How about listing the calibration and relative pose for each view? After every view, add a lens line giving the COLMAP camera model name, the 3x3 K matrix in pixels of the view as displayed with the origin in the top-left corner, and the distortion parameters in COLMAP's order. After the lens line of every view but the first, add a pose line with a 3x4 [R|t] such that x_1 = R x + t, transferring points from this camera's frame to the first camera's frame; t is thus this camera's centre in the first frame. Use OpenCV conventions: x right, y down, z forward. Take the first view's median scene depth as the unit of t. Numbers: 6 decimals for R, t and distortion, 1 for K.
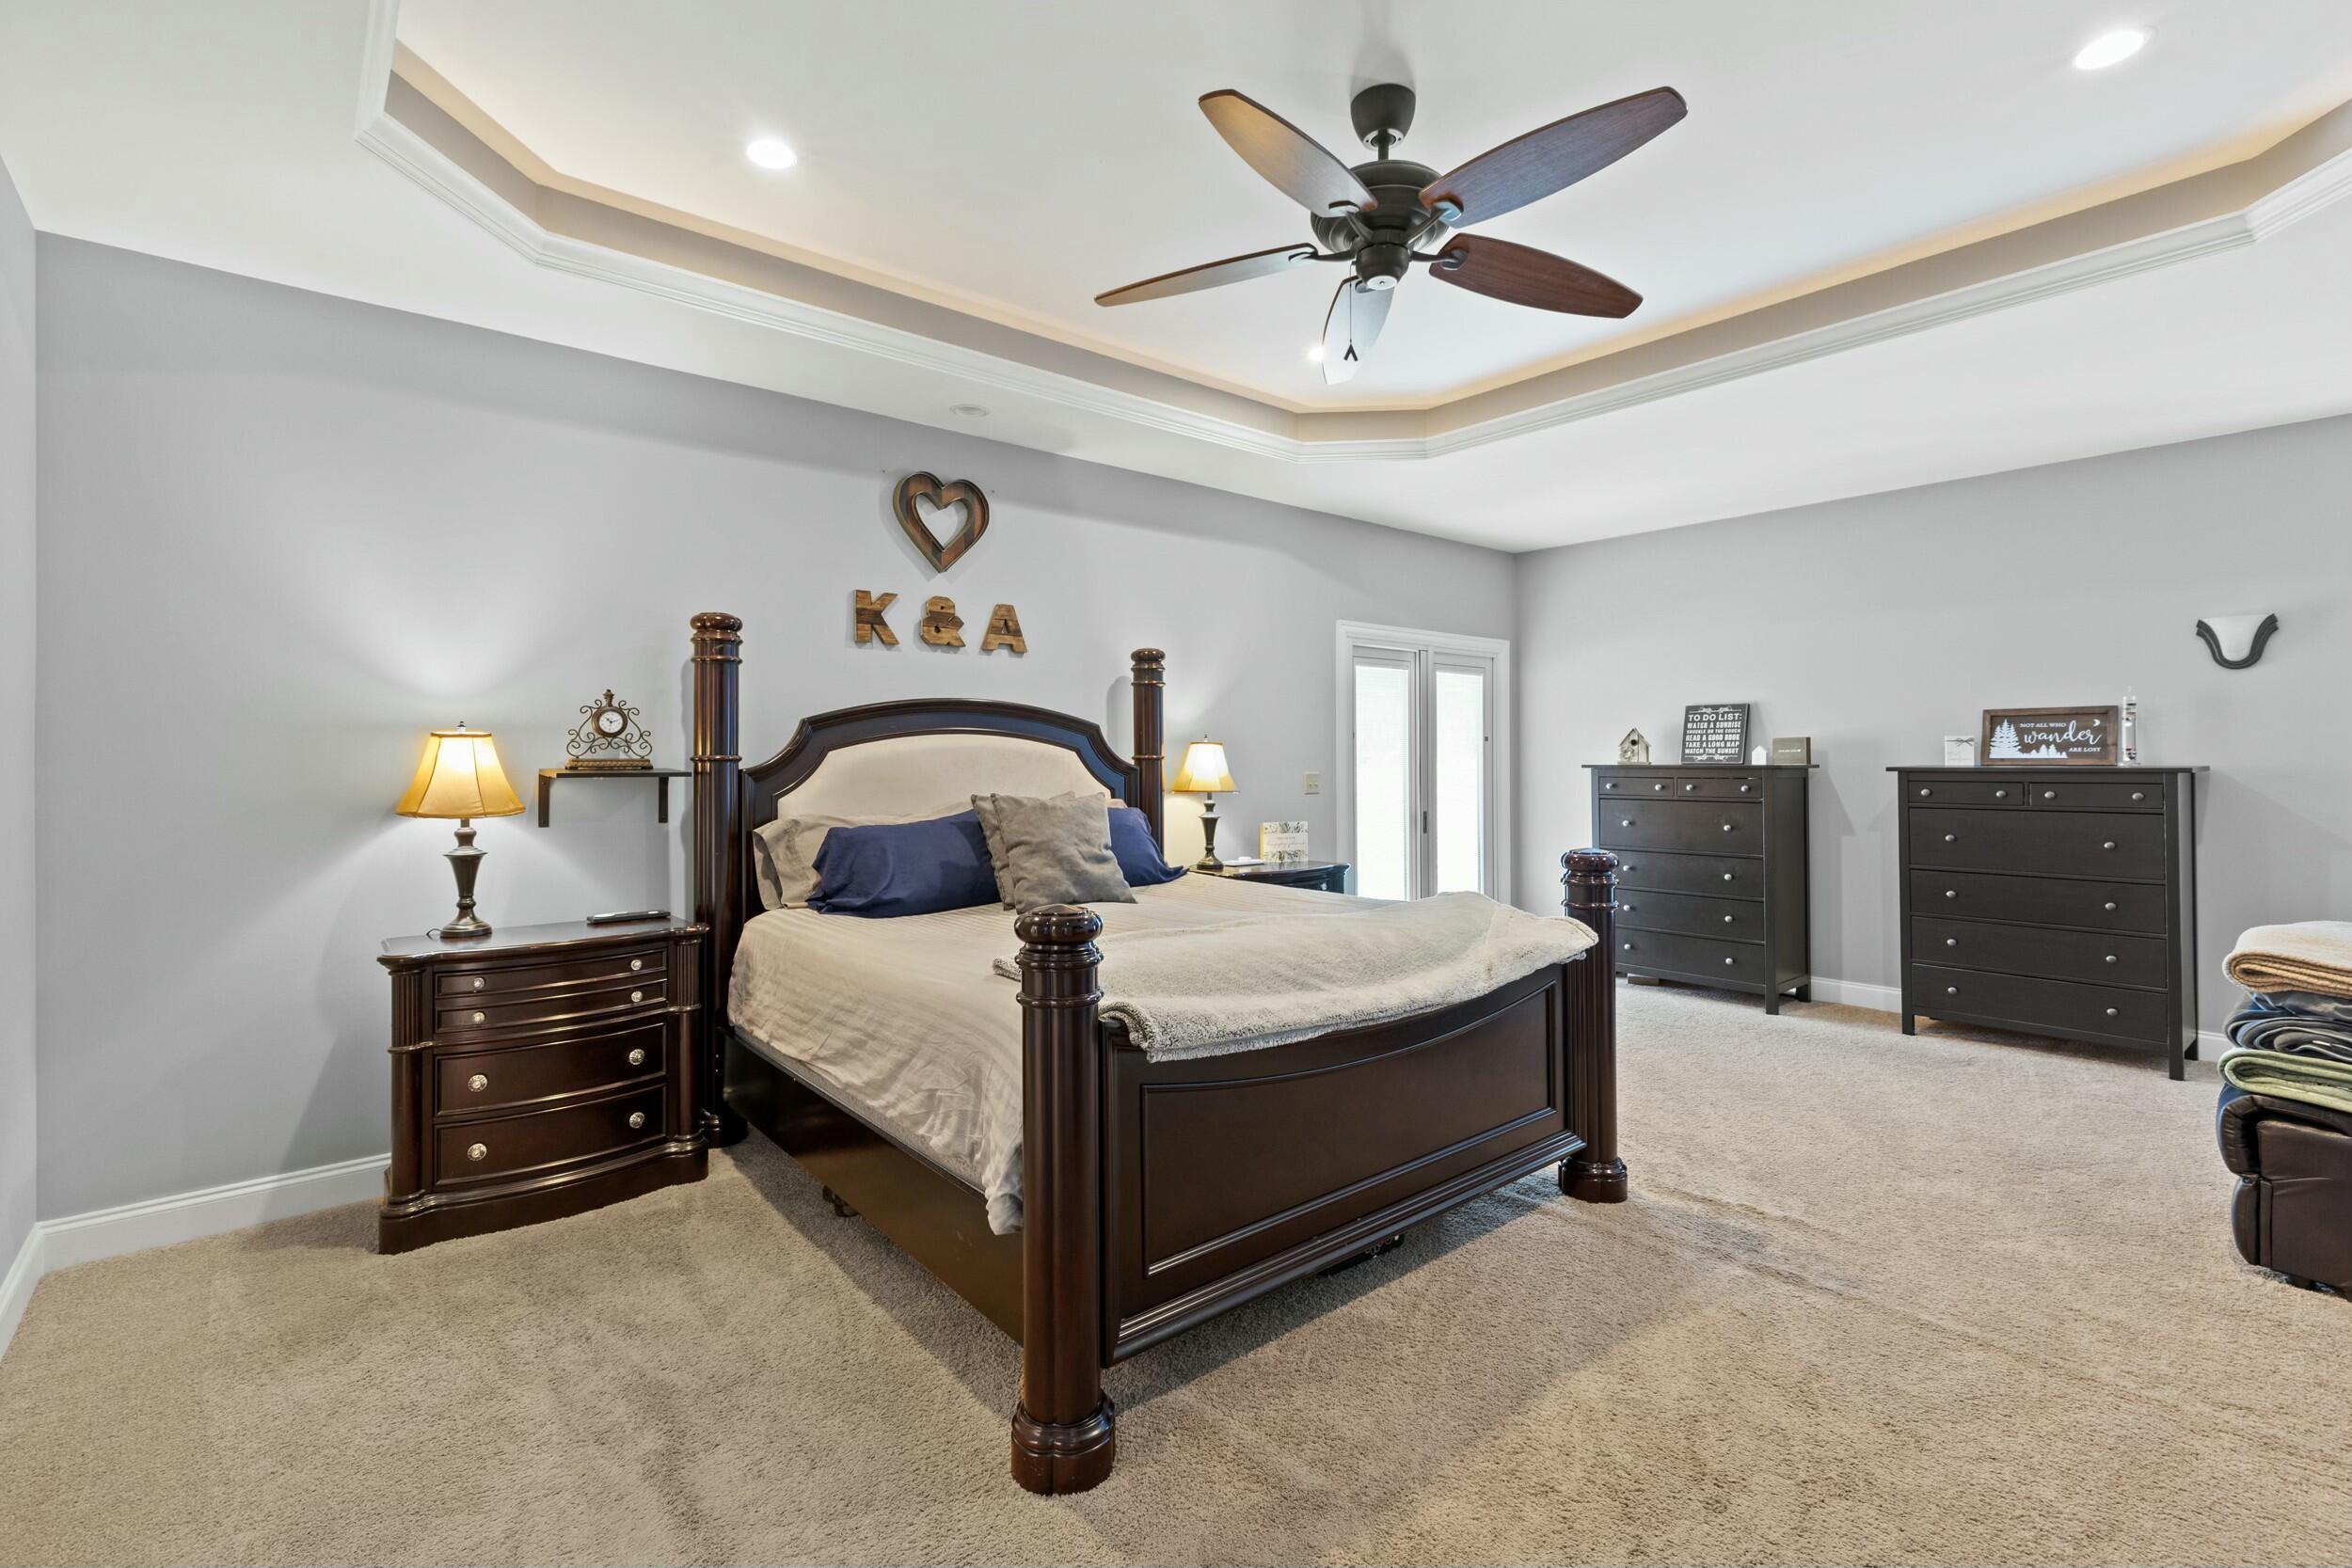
lens RADIAL K [[1052.4, 0, 1171.6], [0, 1052.4, 754.2], [0, 0, 1]] dist [0.000384, 0.000005]
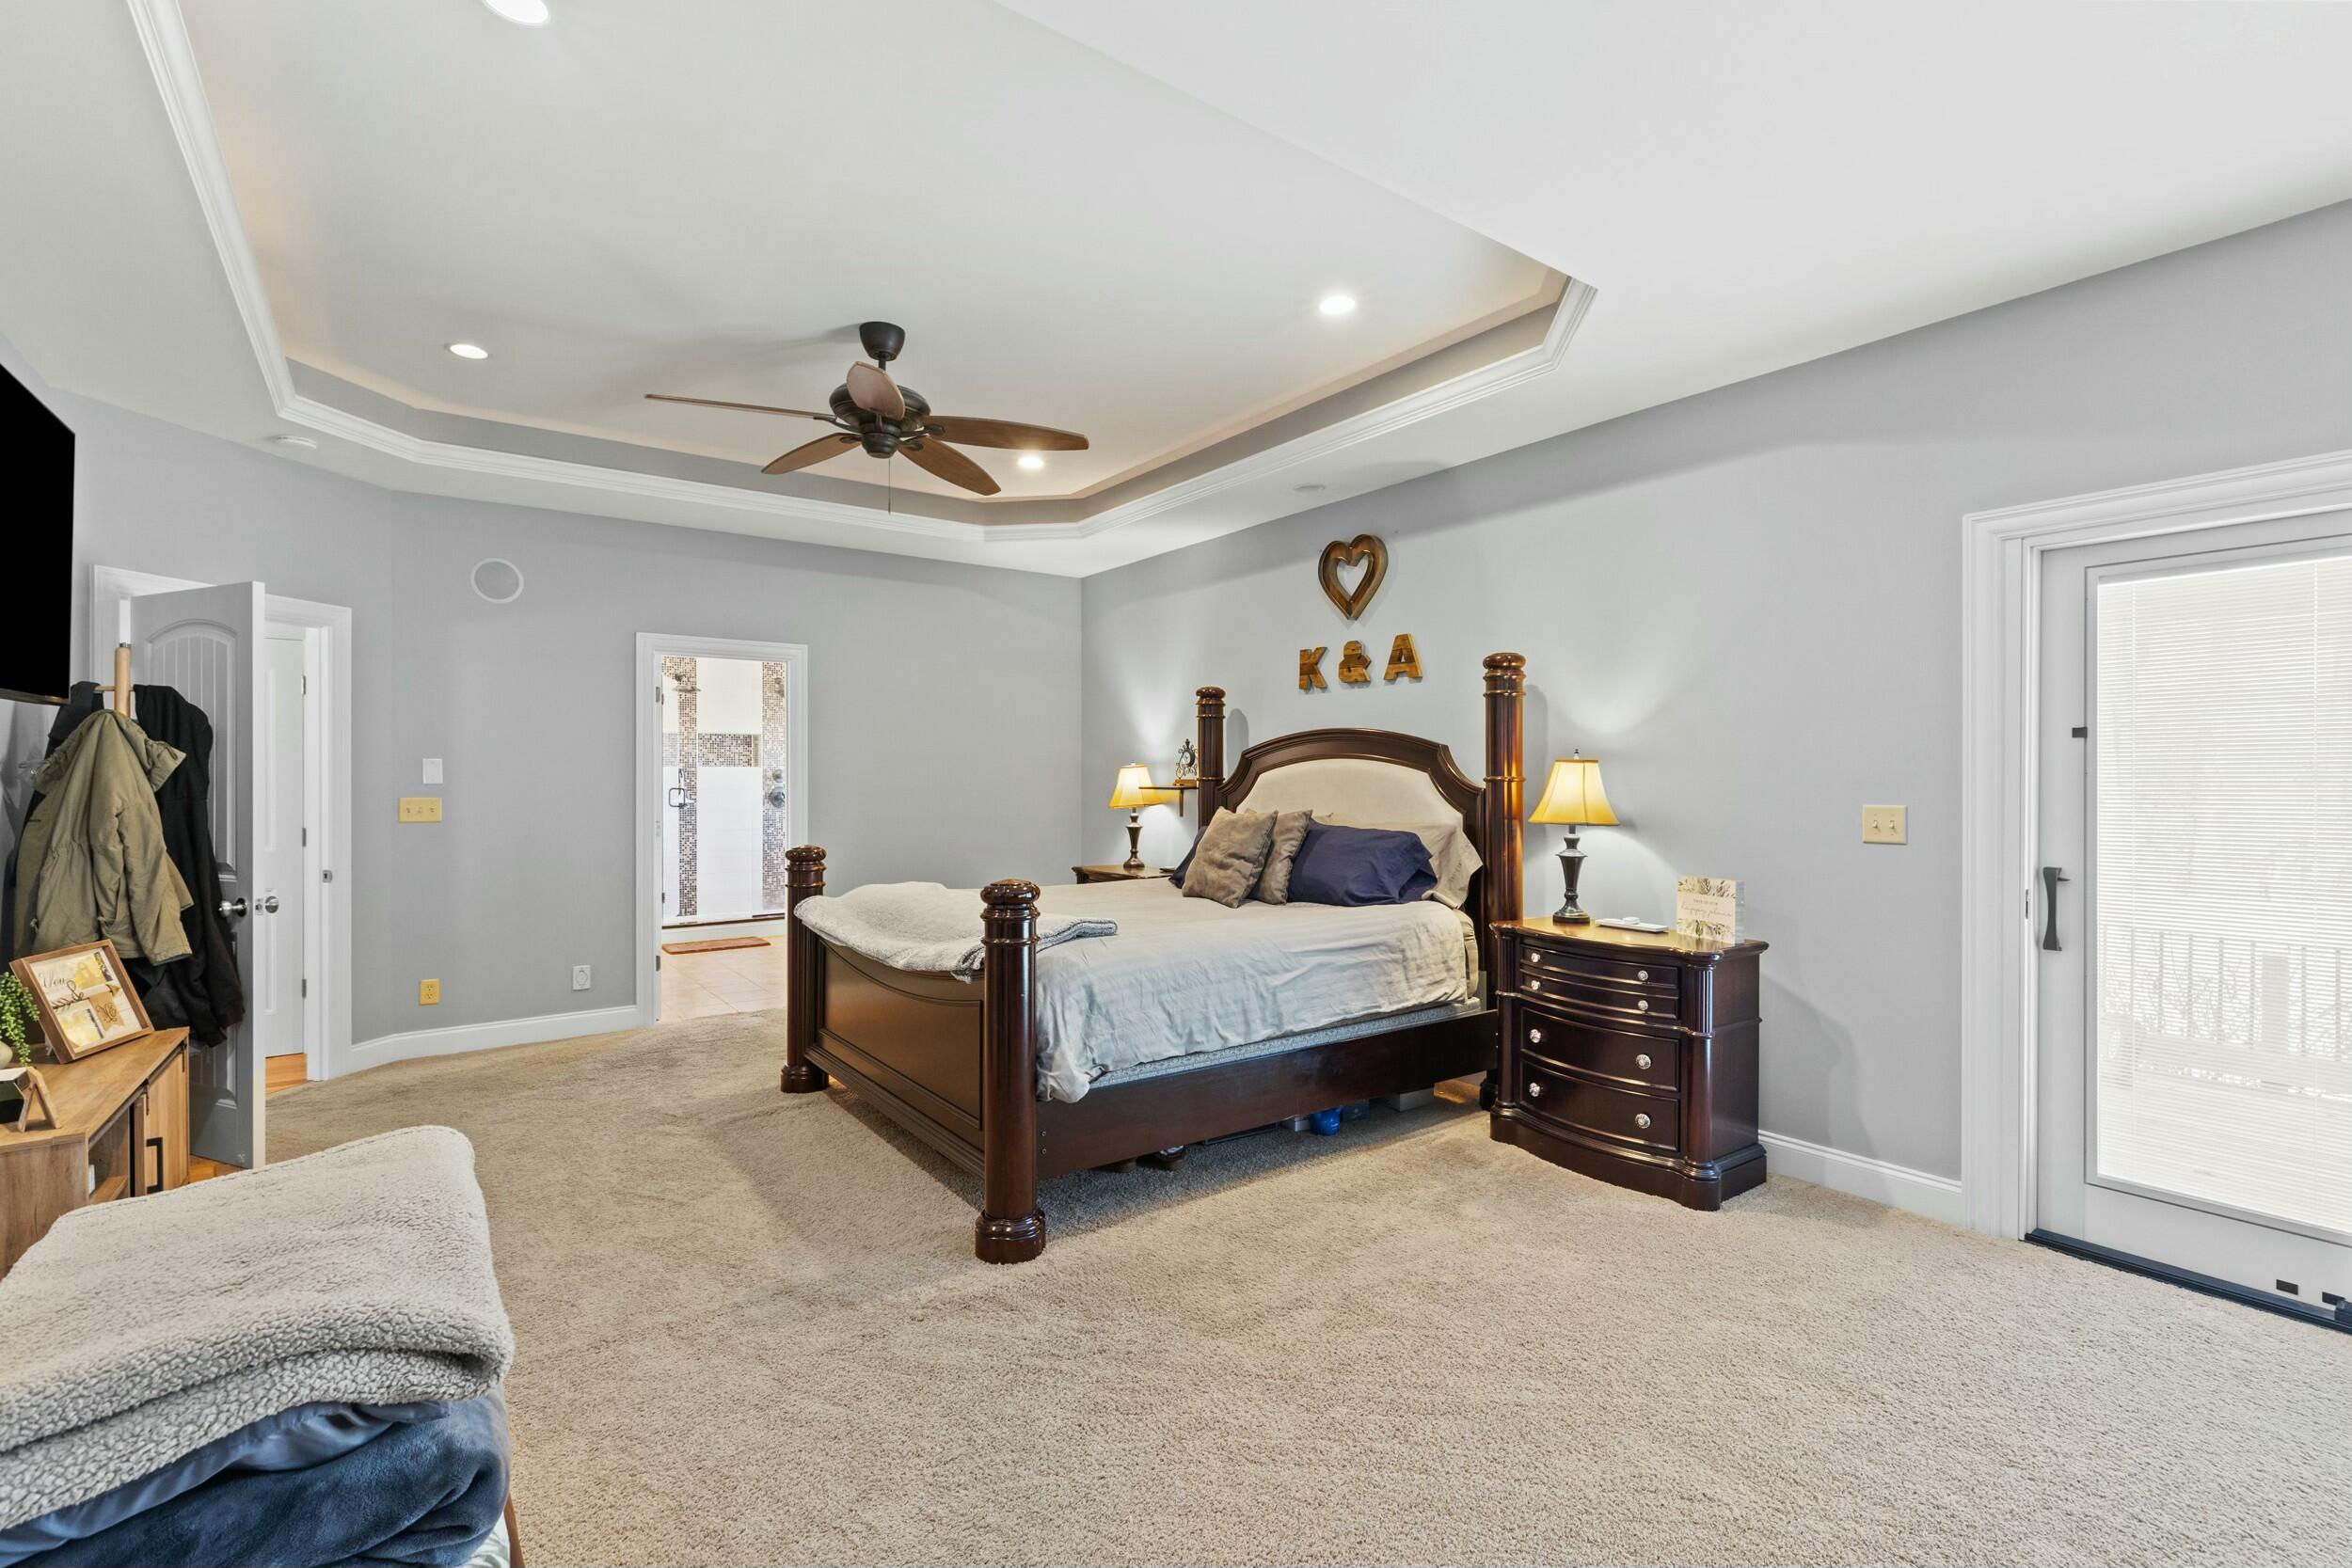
lens RADIAL K [[1131.6, 0, 1176.0], [0, 1131.6, 784.0], [0, 0, 1]] dist [0.218248, -0.000008]
pose [[-0.044210, 0.006679, -0.999000, 1.008808], [-0.001456, 0.999976, 0.006750, 0.001177], [0.999021, 0.001753, -0.044199, 0.816895]]
